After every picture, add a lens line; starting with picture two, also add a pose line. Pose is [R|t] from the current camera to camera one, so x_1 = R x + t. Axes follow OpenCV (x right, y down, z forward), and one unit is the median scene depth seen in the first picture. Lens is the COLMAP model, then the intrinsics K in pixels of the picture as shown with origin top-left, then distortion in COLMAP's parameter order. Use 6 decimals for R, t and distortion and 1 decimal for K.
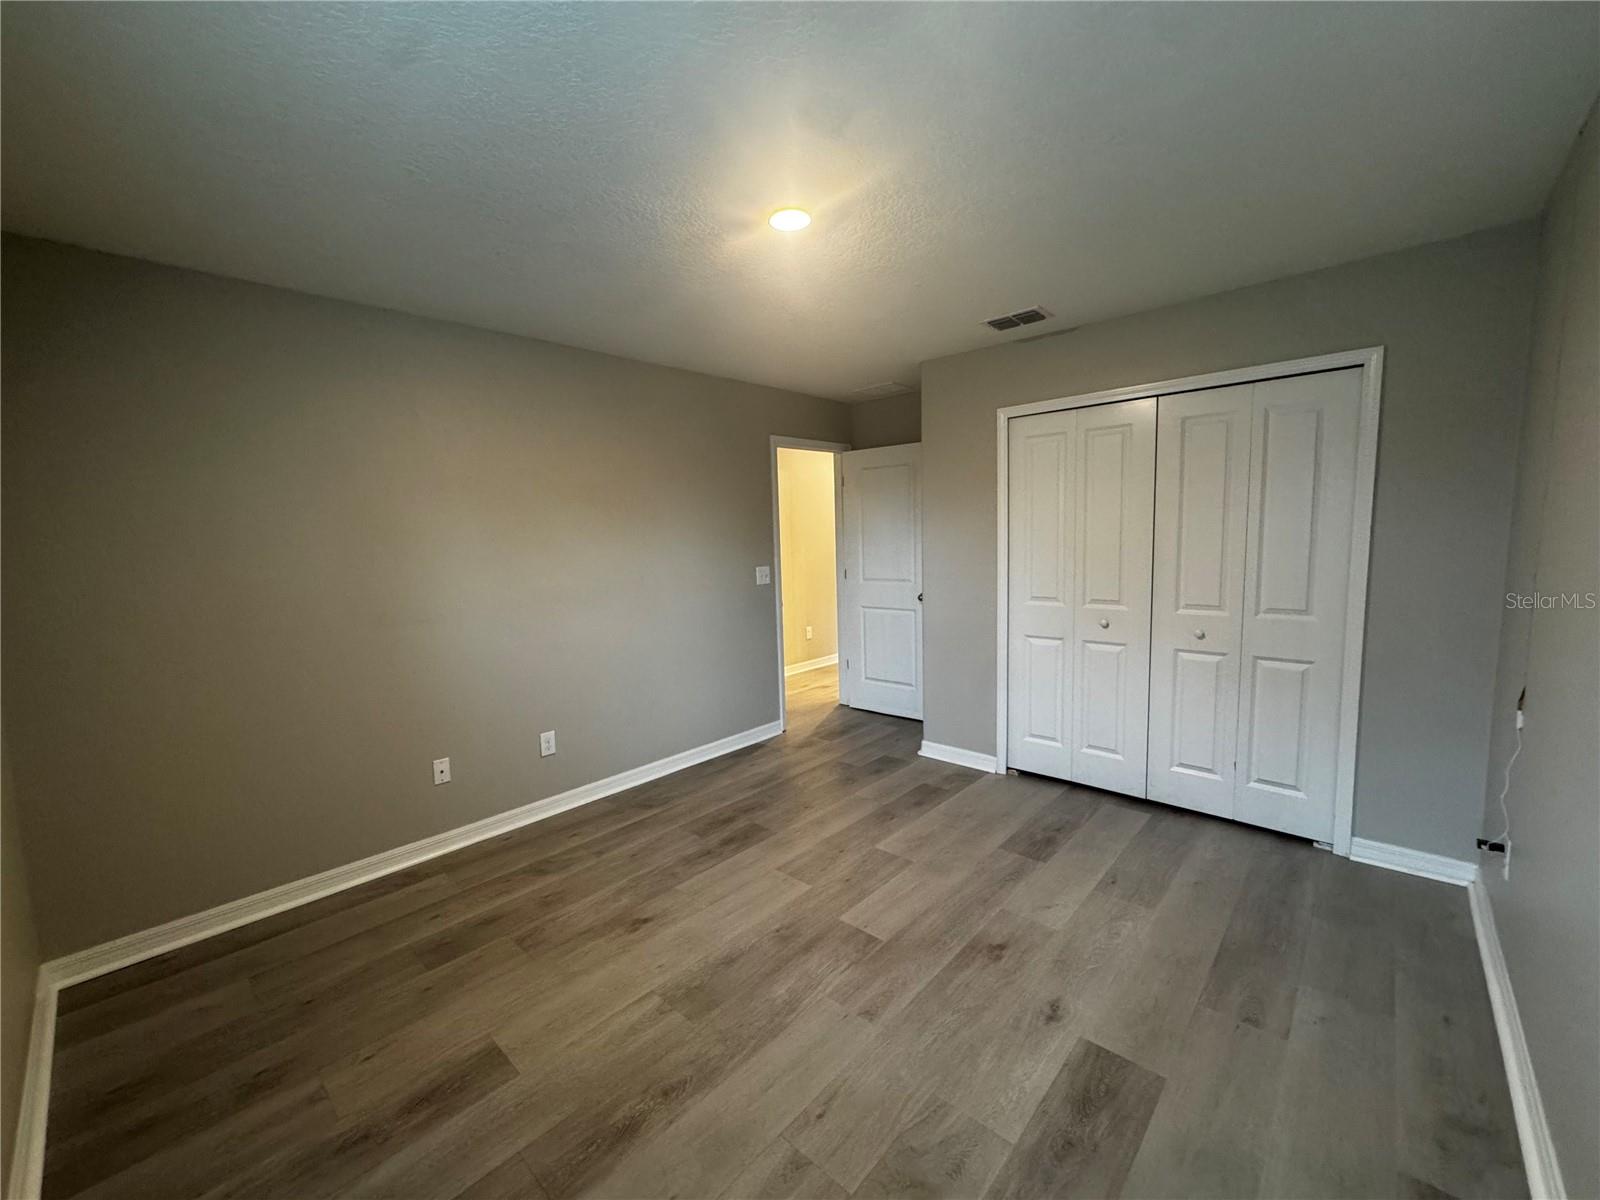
lens RADIAL K [[639.7, 0, 805.8], [0, 639.7, 600.4], [0, 0, 1]] dist [0.000166, -0.000059]
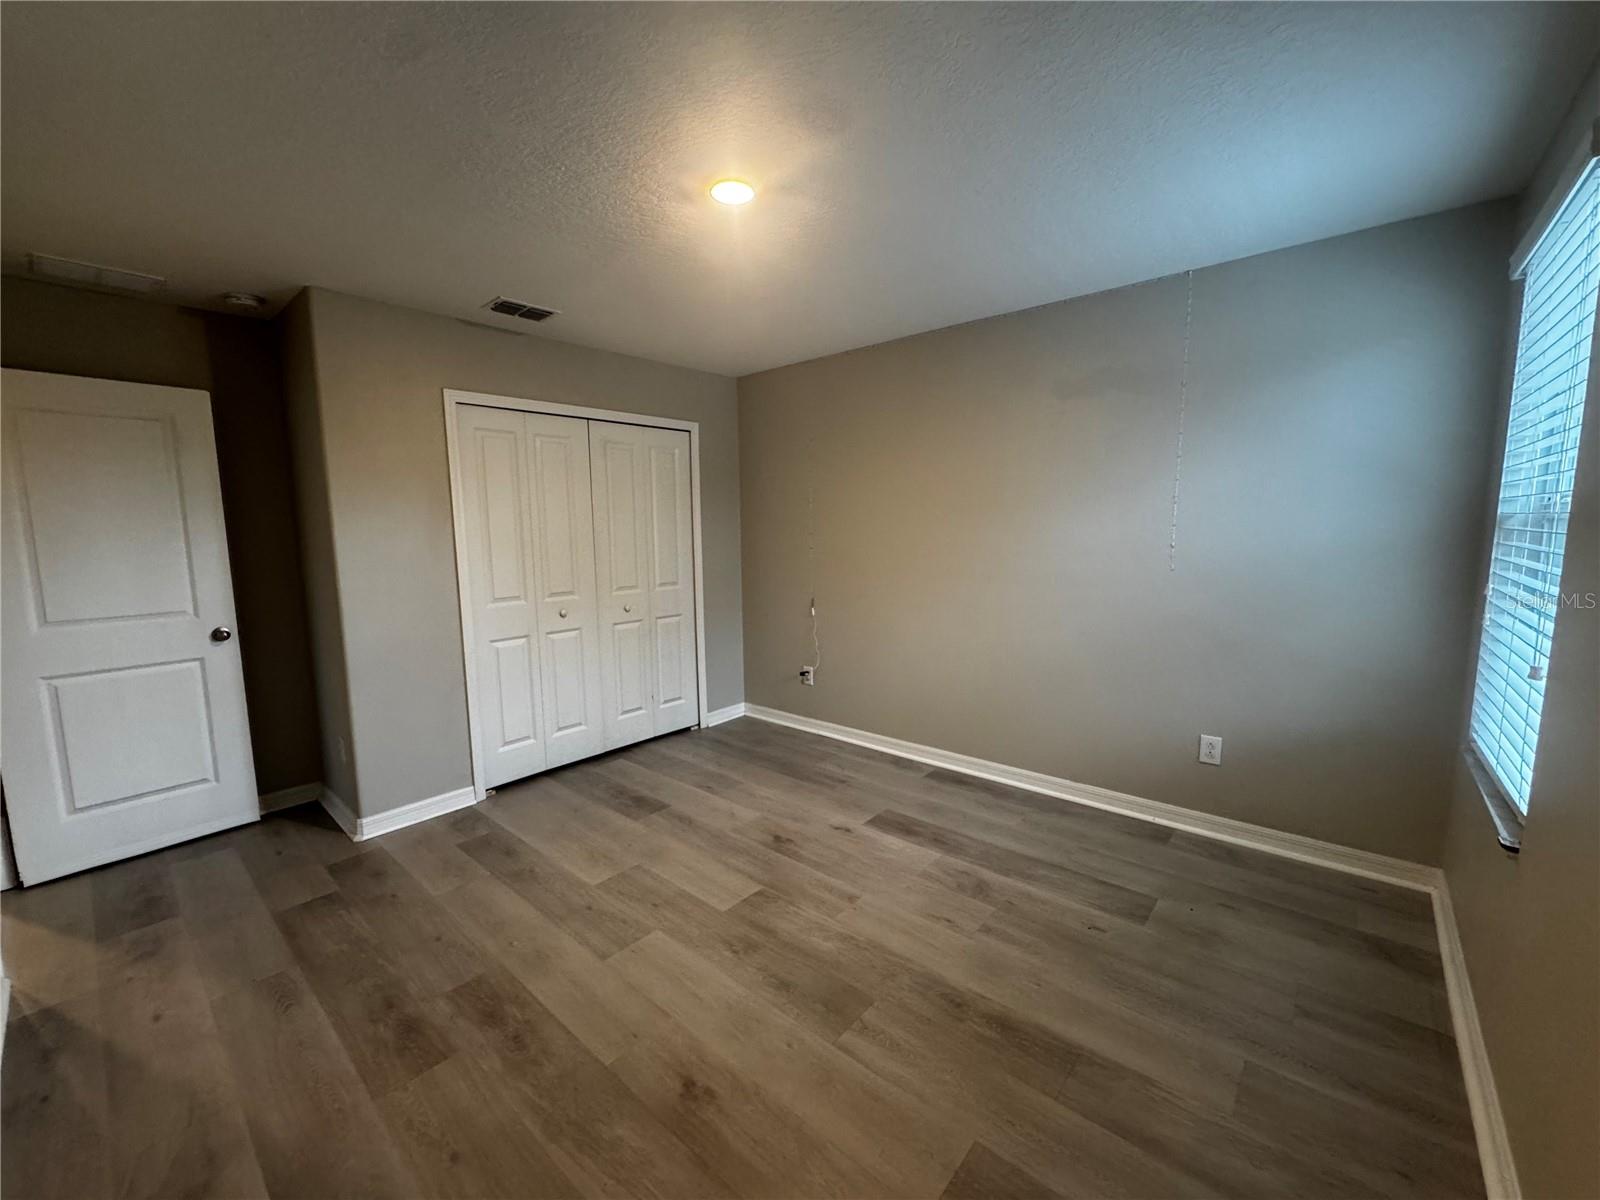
lens RADIAL K [[639.7, 0, 796.7], [0, 639.7, 594.1], [0, 0, 1]] dist [0.000166, -0.000059]
pose [[-0.018327, -0.076289, 0.996917, -0.750350], [0.123752, 0.989245, 0.077977, -0.038446], [-0.992144, 0.124800, -0.008689, 0.705545]]
